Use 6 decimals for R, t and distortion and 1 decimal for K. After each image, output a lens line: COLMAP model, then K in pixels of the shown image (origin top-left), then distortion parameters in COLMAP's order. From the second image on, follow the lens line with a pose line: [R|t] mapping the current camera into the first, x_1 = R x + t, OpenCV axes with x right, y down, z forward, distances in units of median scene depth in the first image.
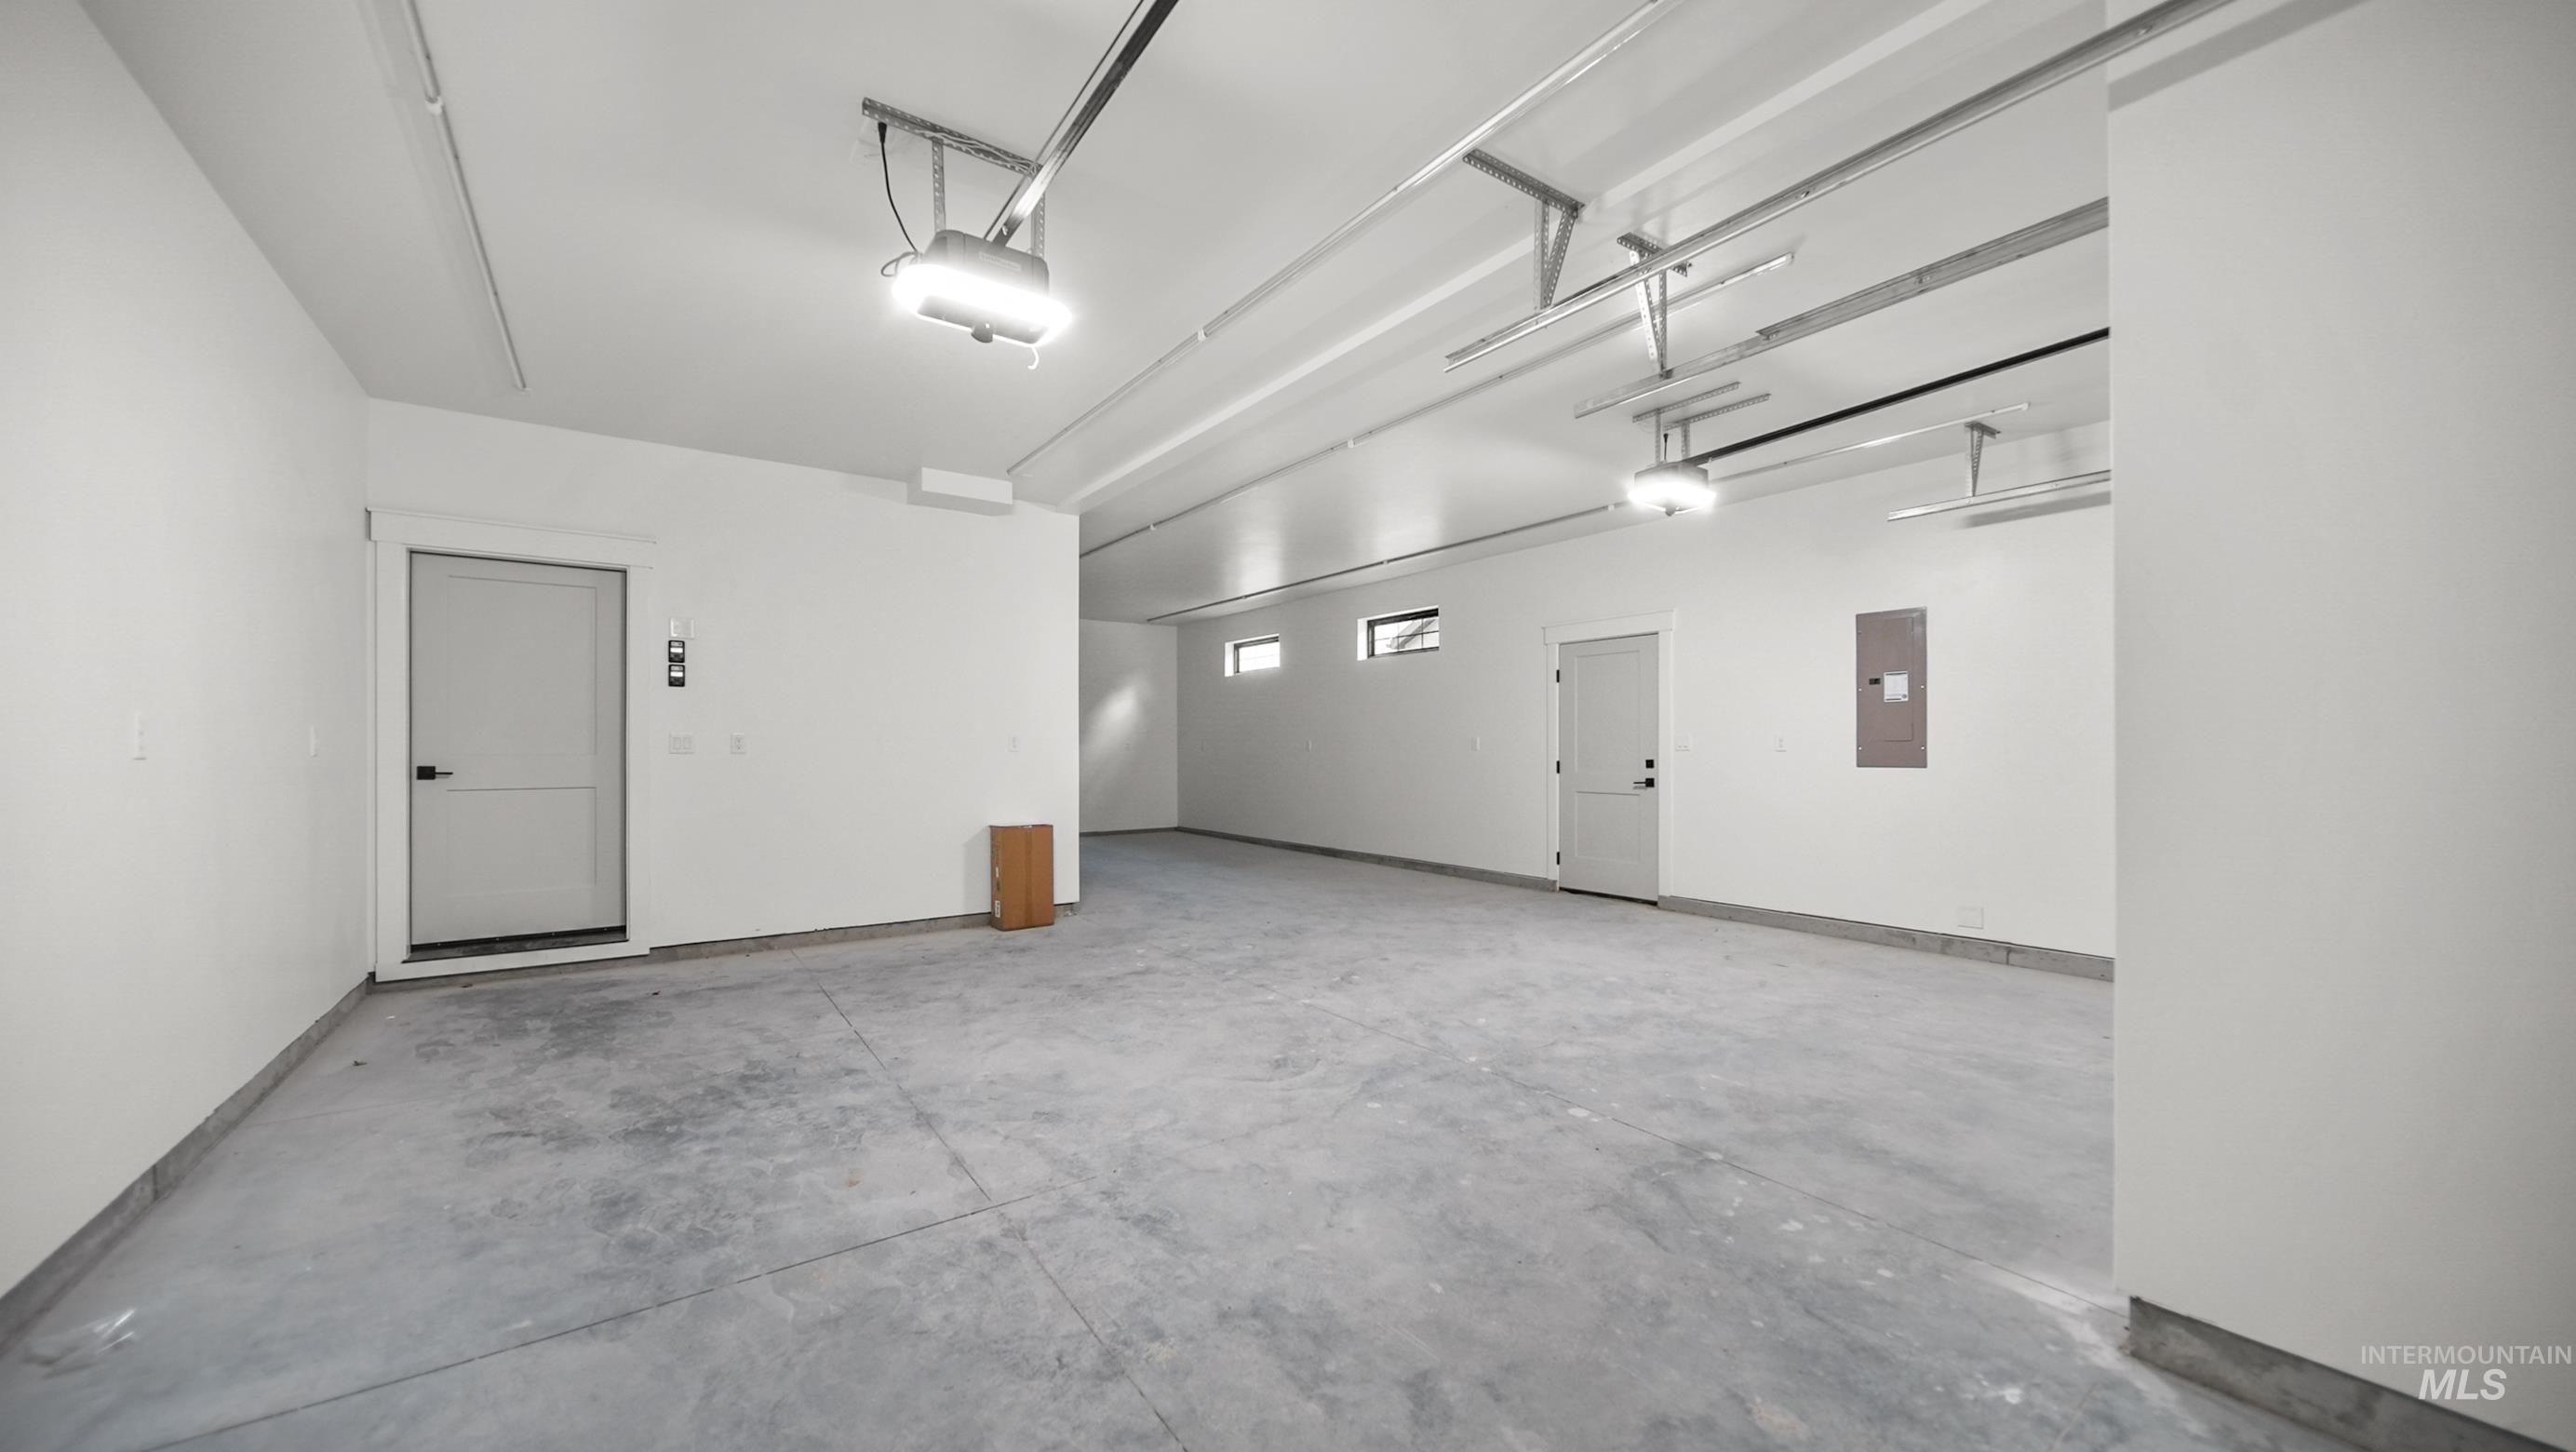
lens RADIAL K [[922.4, 0, 1289.6], [0, 922.4, 700.8], [0, 0, 1]] dist [-0.001236, -0.000040]
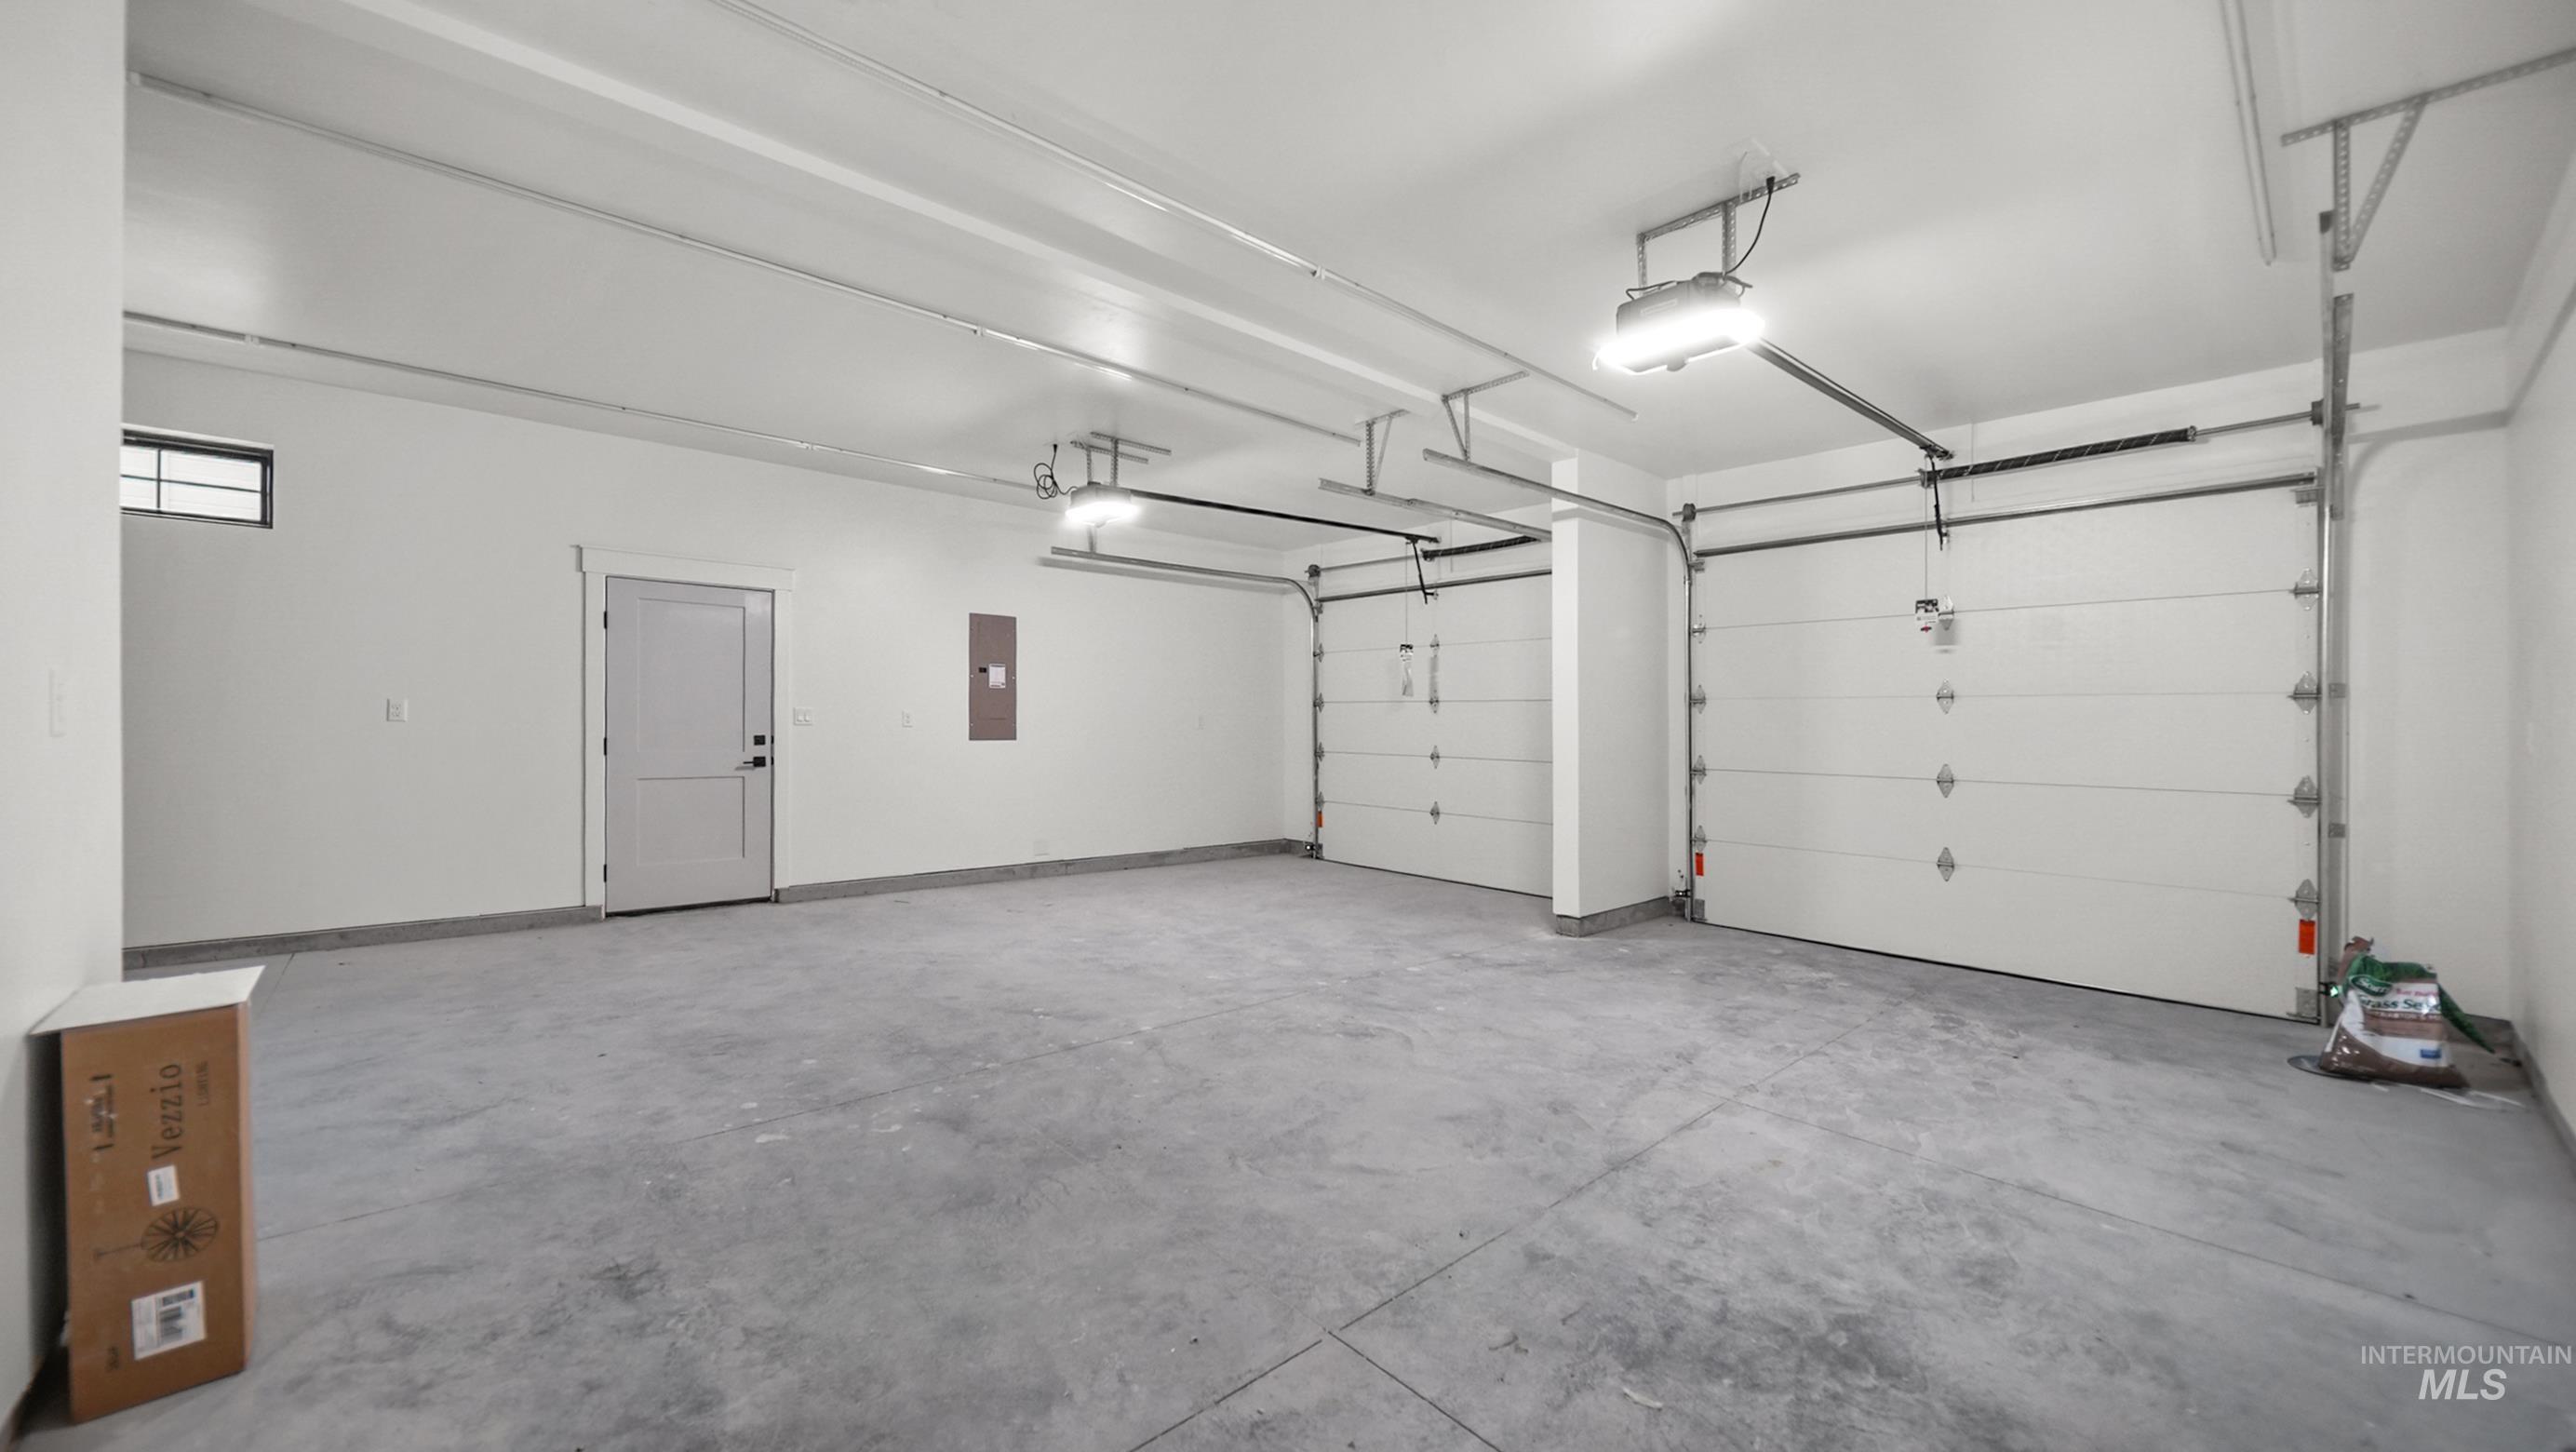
lens RADIAL K [[922.4, 0, 1289.6], [0, 922.4, 700.8], [0, 0, 1]] dist [-0.001236, -0.000040]
pose [[-0.103282, 0.025792, 0.994318, -1.194173], [-0.066021, 0.997281, -0.032727, 0.062414], [-0.992459, -0.069026, -0.101298, 1.375450]]
